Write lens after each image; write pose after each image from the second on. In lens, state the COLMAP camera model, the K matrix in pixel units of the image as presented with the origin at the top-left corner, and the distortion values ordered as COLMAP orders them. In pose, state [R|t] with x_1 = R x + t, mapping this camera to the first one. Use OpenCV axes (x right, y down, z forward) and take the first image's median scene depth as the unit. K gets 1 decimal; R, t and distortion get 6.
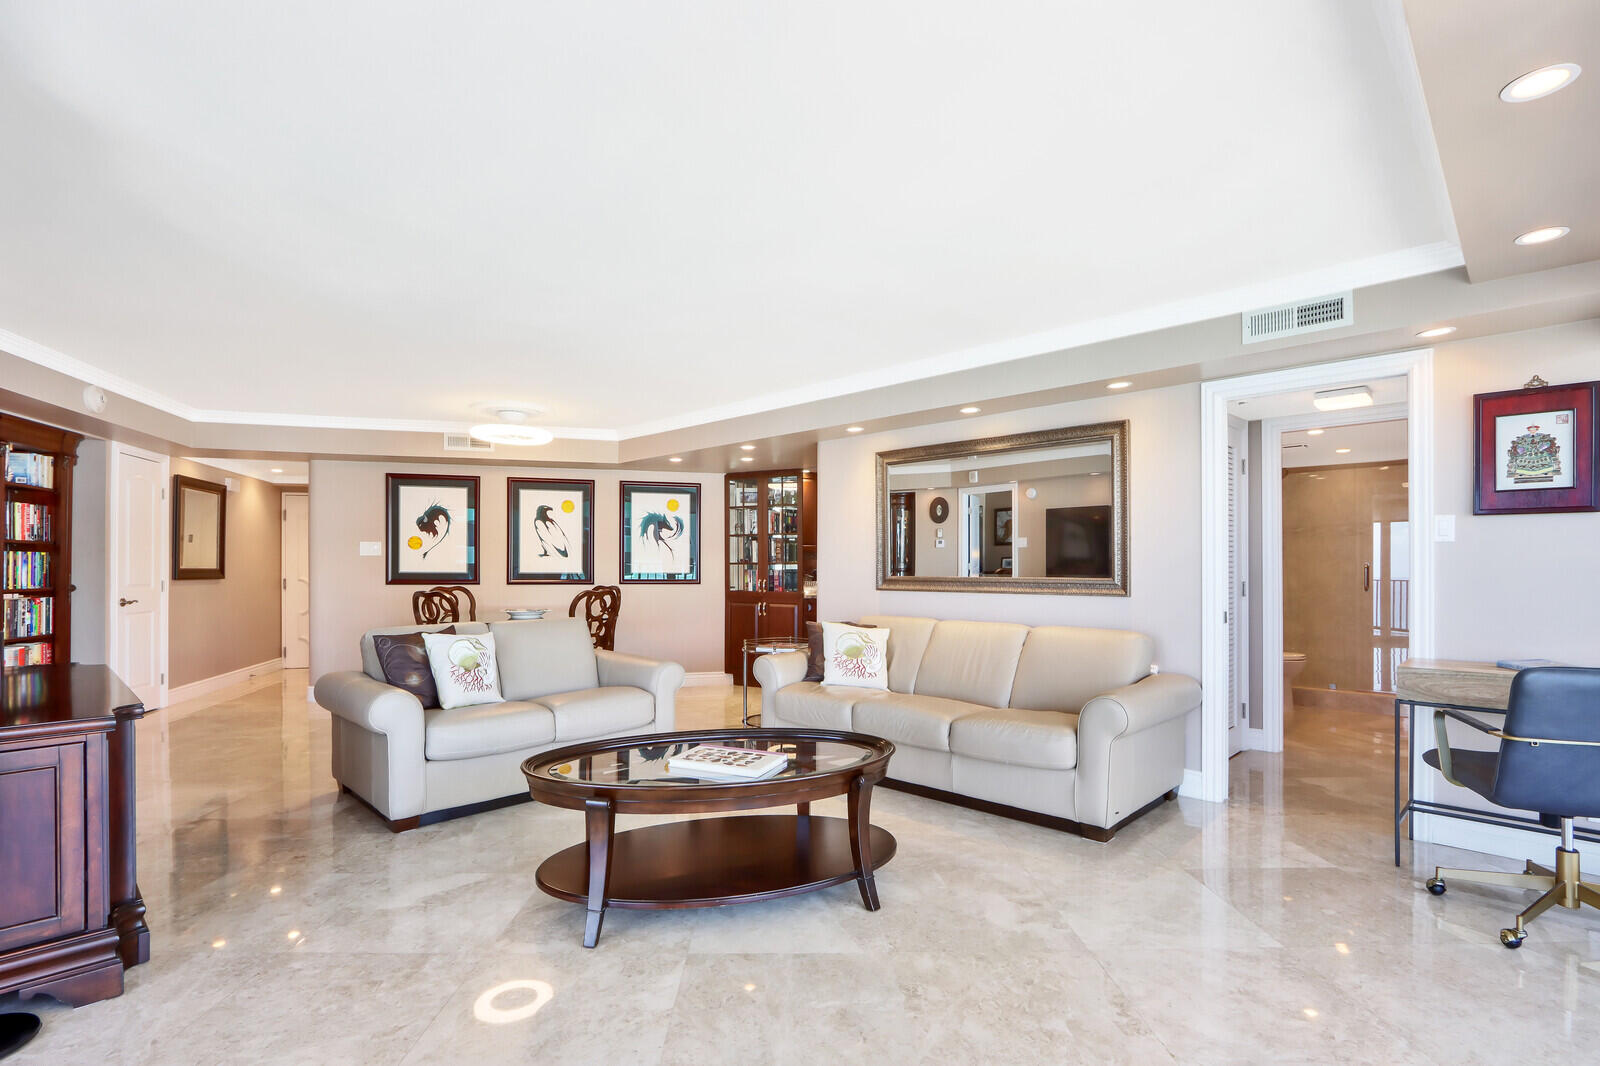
lens RADIAL K [[789.3, 0, 786.0], [0, 789.3, 563.0], [0, 0, 1]] dist [-0.002544, 0.000043]
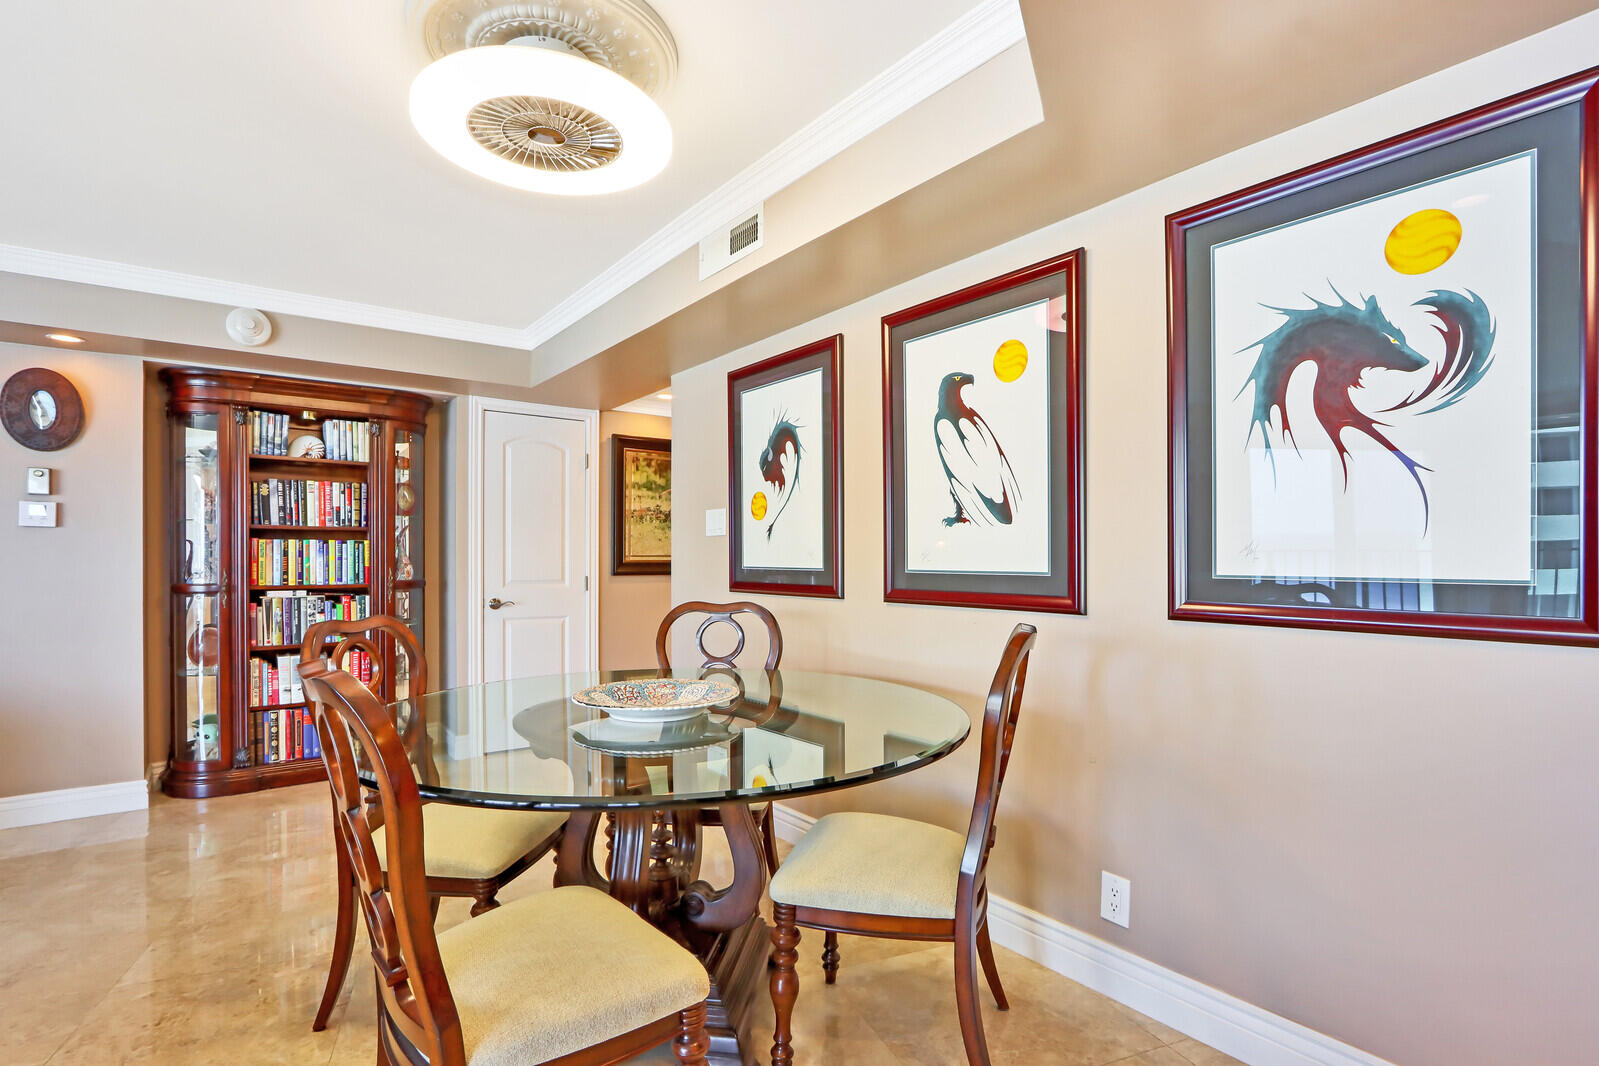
lens RADIAL K [[788.8, 0, 785.5], [0, 788.8, 562.9], [0, 0, 1]] dist [-0.002544, 0.000043]
pose [[0.359090, 0.003247, -0.933297, -0.016236], [0.007876, 0.999948, 0.006509, 0.005861], [0.933270, -0.009688, 0.359046, 0.823496]]
